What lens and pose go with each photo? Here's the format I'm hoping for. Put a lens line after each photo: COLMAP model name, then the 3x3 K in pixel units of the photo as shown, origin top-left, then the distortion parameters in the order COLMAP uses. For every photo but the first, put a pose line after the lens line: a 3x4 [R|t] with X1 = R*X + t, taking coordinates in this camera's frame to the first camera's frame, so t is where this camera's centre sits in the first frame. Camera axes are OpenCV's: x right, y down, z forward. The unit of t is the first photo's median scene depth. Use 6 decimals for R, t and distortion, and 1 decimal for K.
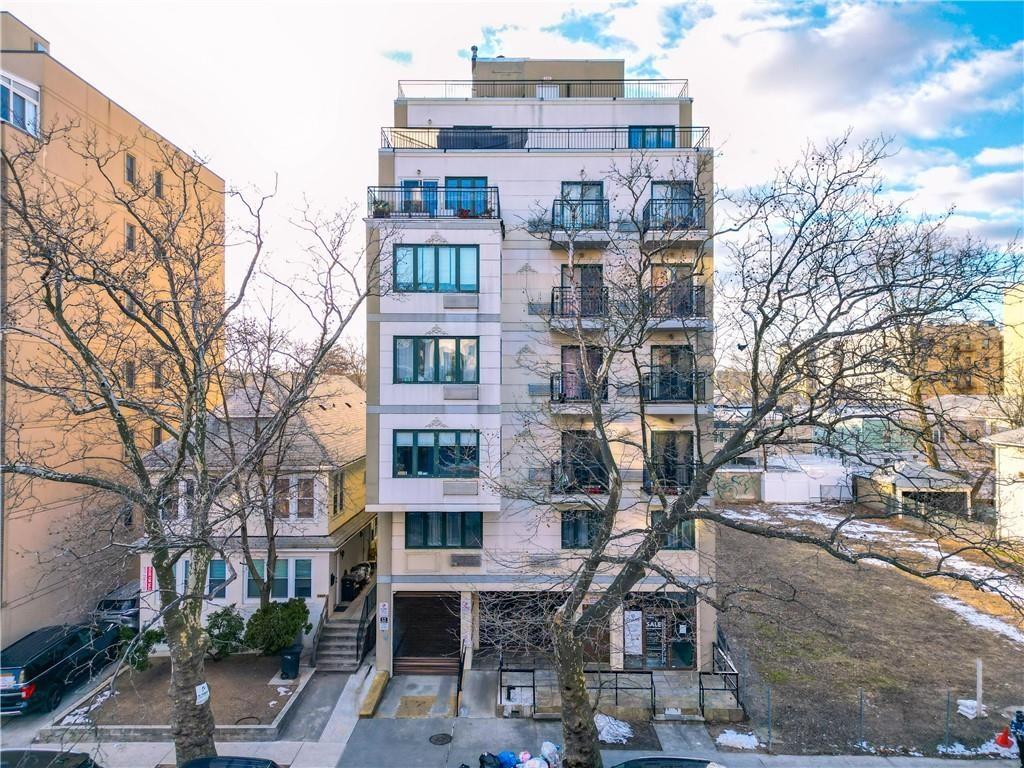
lens RADIAL K [[700.5, 0, 520.9], [0, 700.5, 379.1], [0, 0, 1]] dist [0.027183, -0.006128]
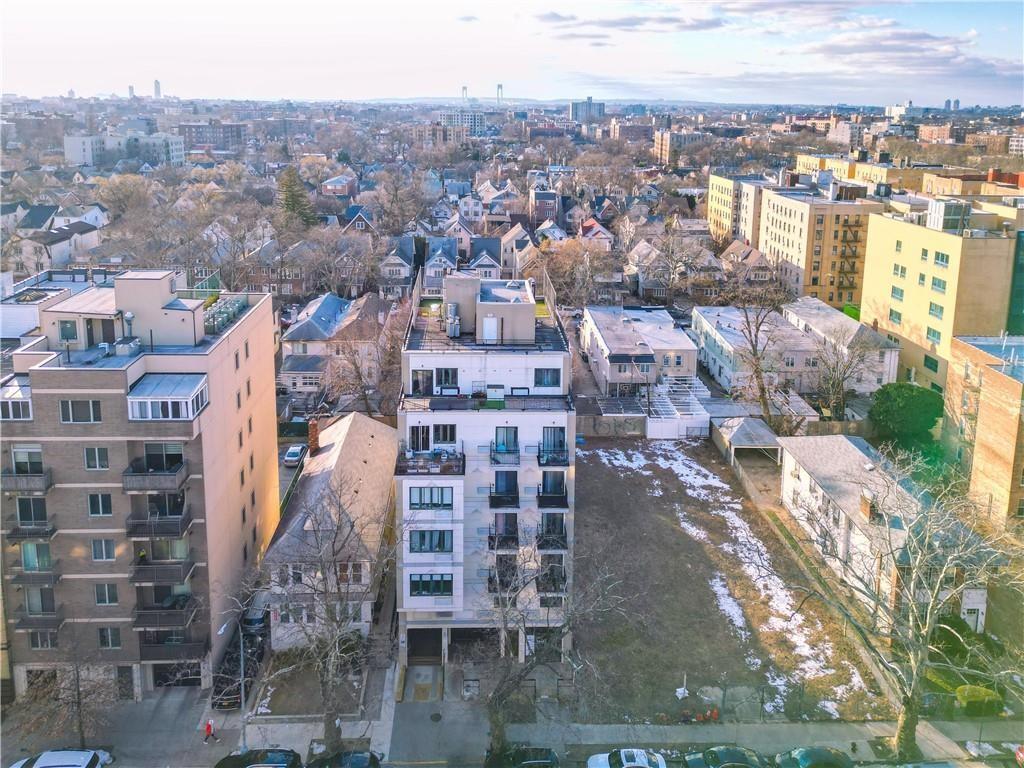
lens RADIAL K [[752.3, 0, 498.7], [0, 752.3, 222.6], [0, 0, 1]] dist [0.039106, -0.004435]
pose [[0.999242, 0.004252, 0.038684, -0.014926], [-0.011512, 0.981827, 0.189430, -1.227983], [-0.037175, -0.189732, 0.981132, -0.881380]]
